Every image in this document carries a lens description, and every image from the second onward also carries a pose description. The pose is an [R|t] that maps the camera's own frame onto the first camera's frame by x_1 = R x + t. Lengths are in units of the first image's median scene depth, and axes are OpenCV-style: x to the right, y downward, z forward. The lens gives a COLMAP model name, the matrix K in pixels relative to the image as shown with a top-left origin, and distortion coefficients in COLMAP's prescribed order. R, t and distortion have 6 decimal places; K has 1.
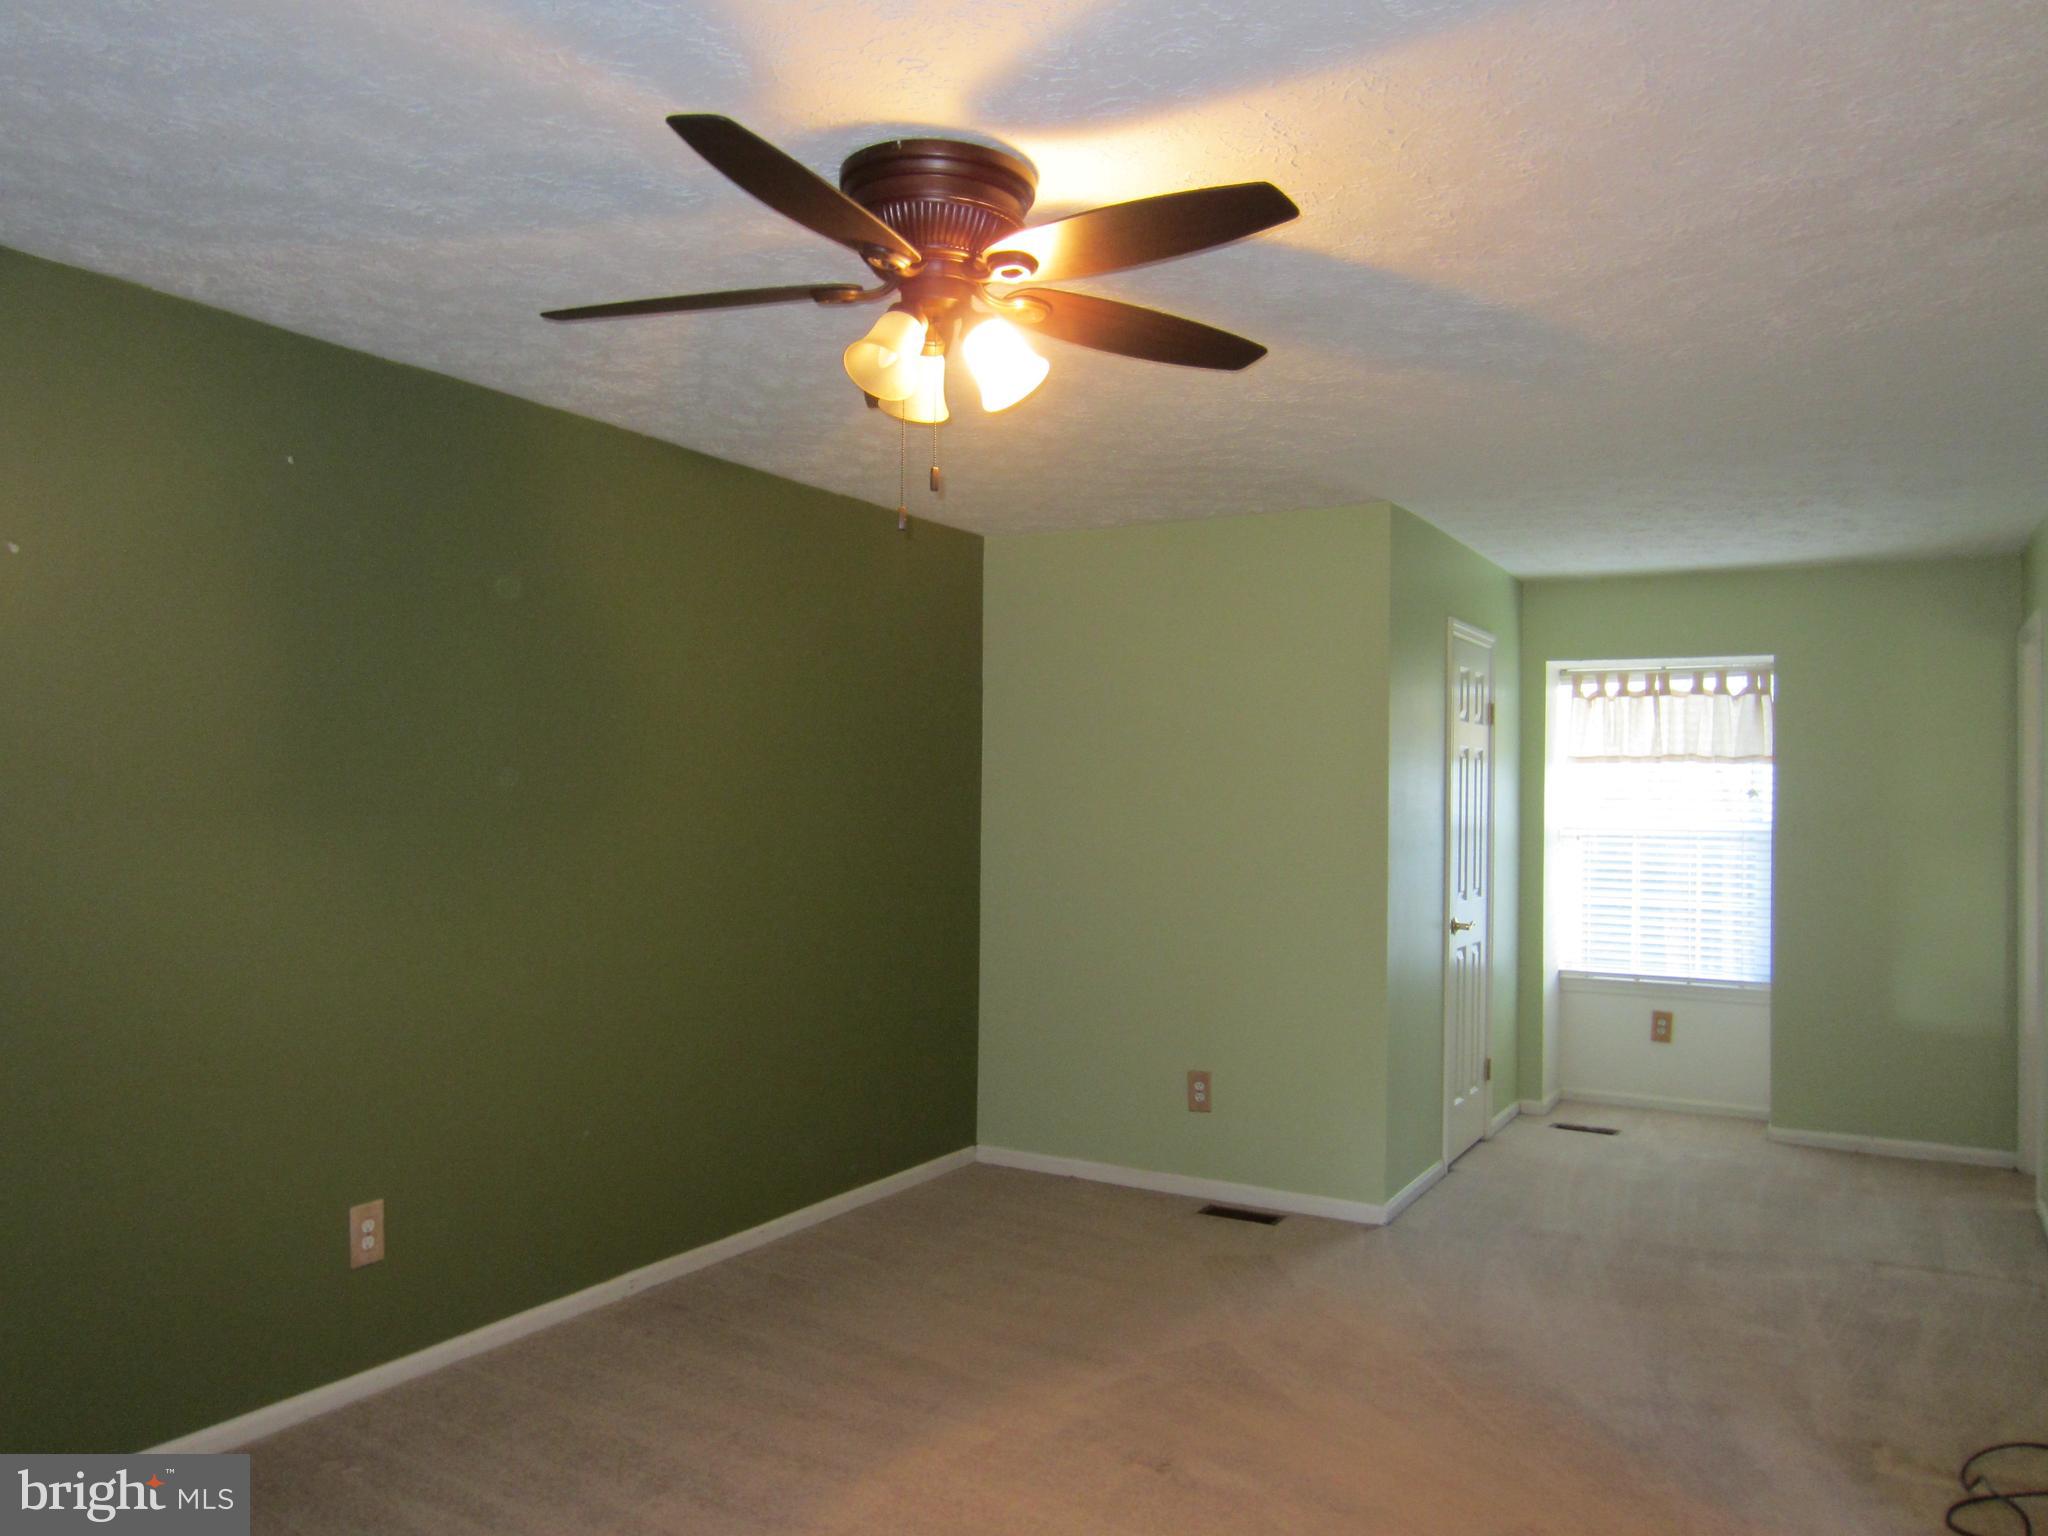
lens RADIAL K [[1456.2, 0, 1021.0], [0, 1456.2, 781.5], [0, 0, 1]] dist [-0.017504, 0.000417]
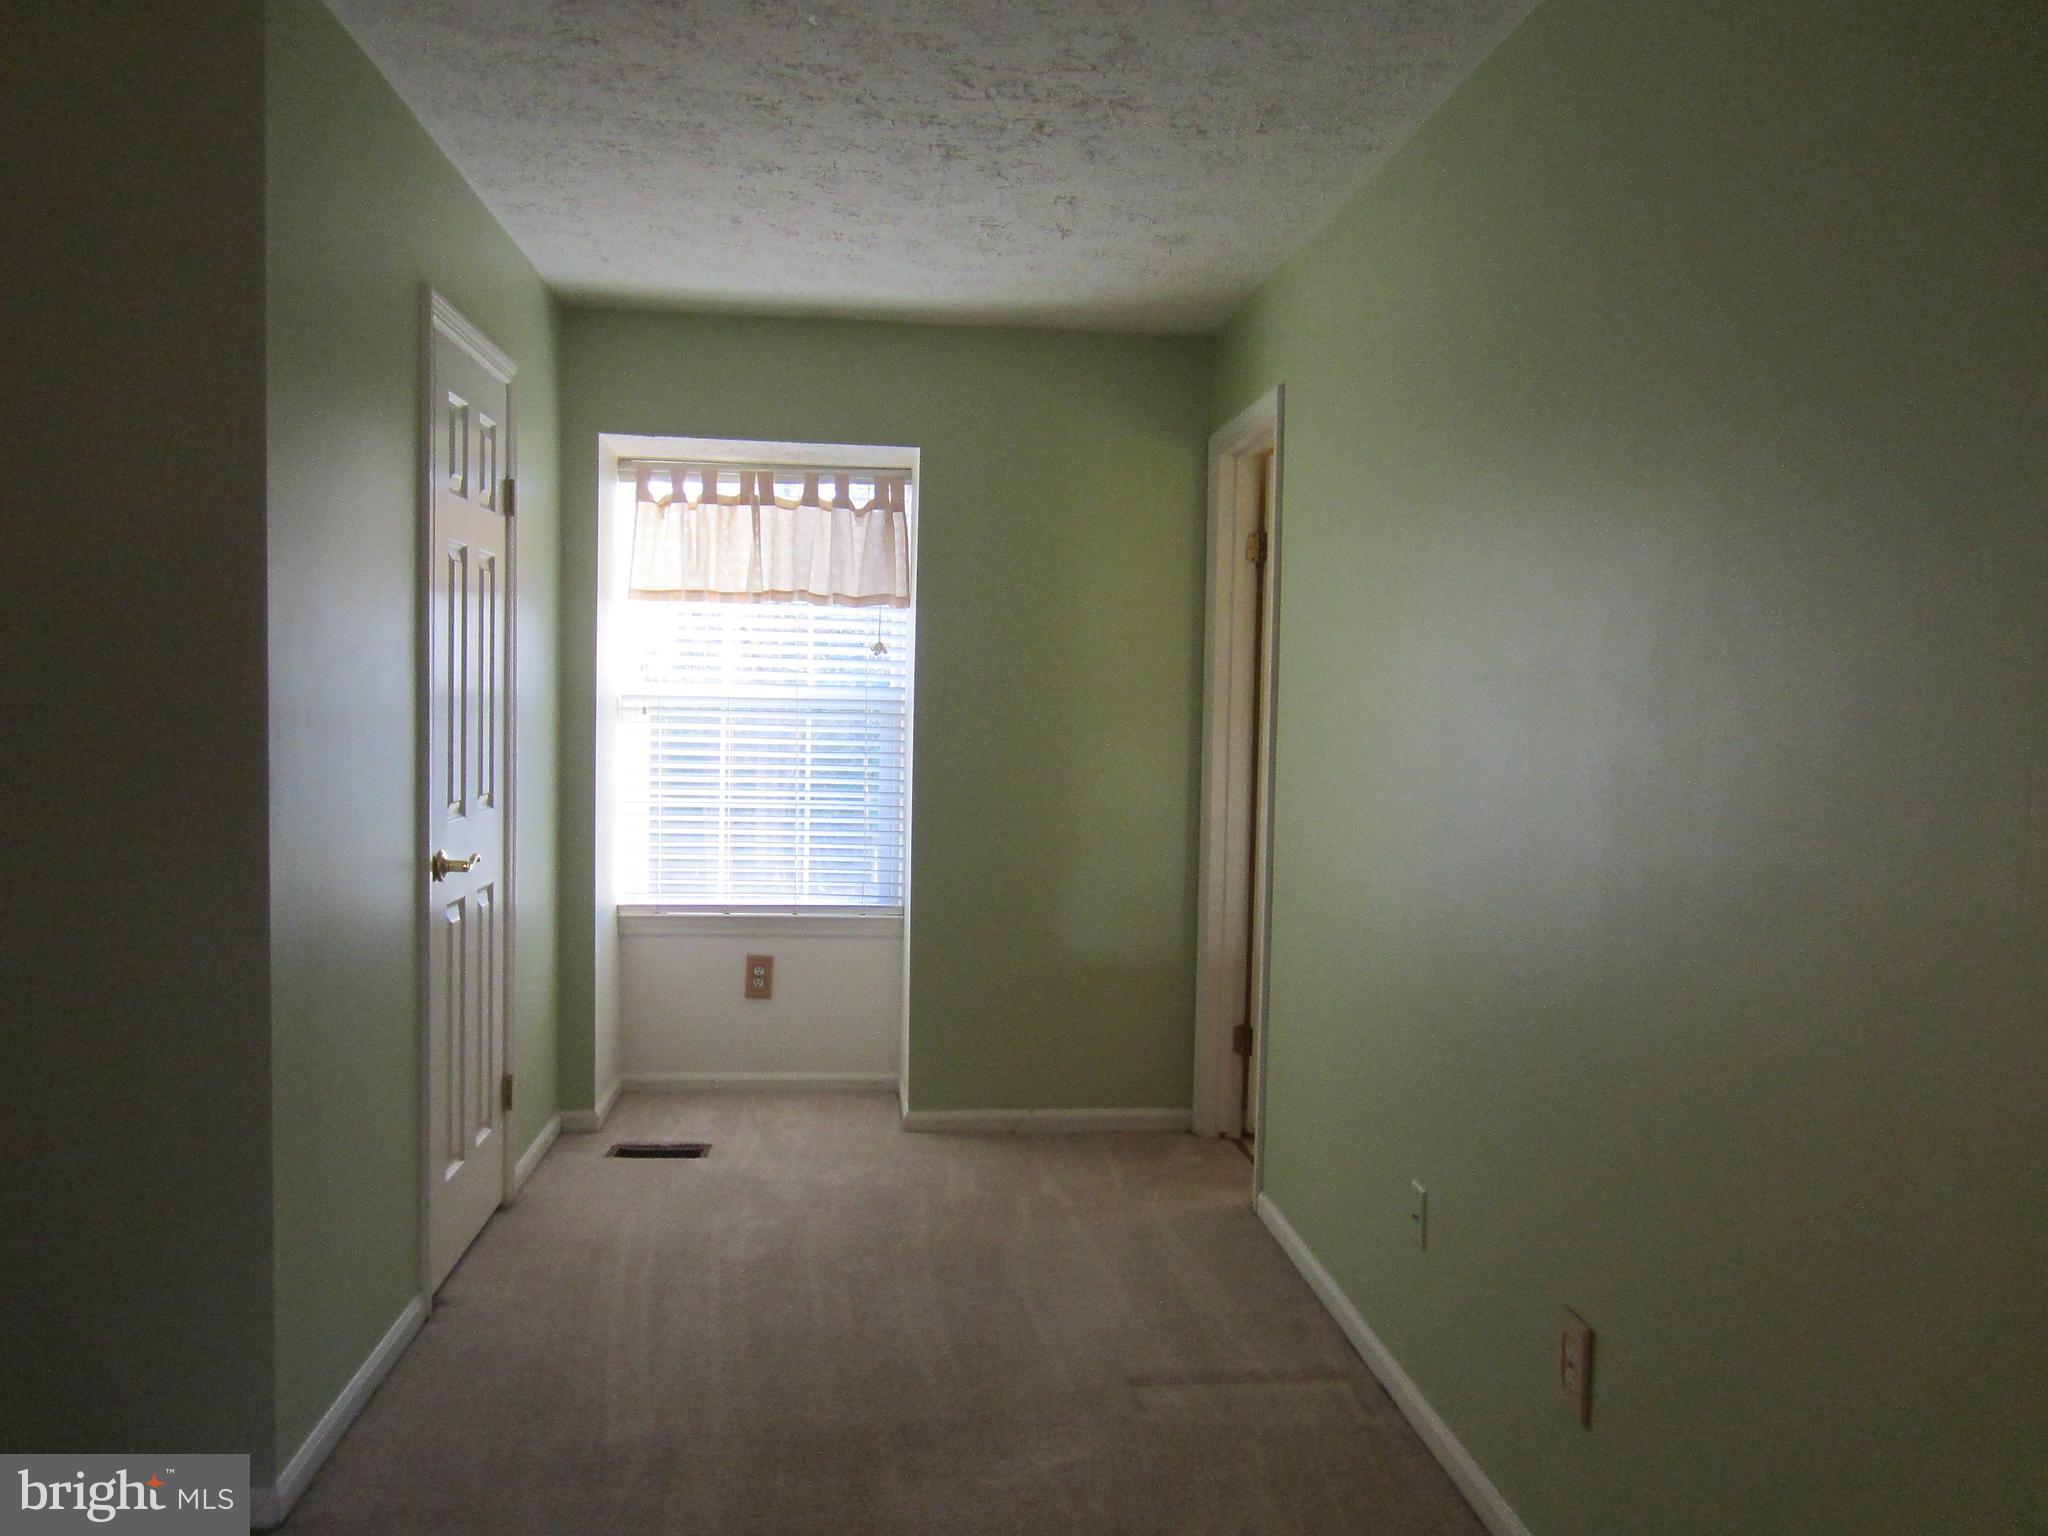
lens RADIAL K [[1456.2, 0, 1021.4], [0, 1456.2, 776.2], [0, 0, 1]] dist [-0.017504, 0.000417]
pose [[0.804067, -0.026458, 0.593950, 0.128537], [-0.018143, 0.997452, 0.068993, 0.020225], [-0.594262, -0.066251, 0.801538, 0.371157]]
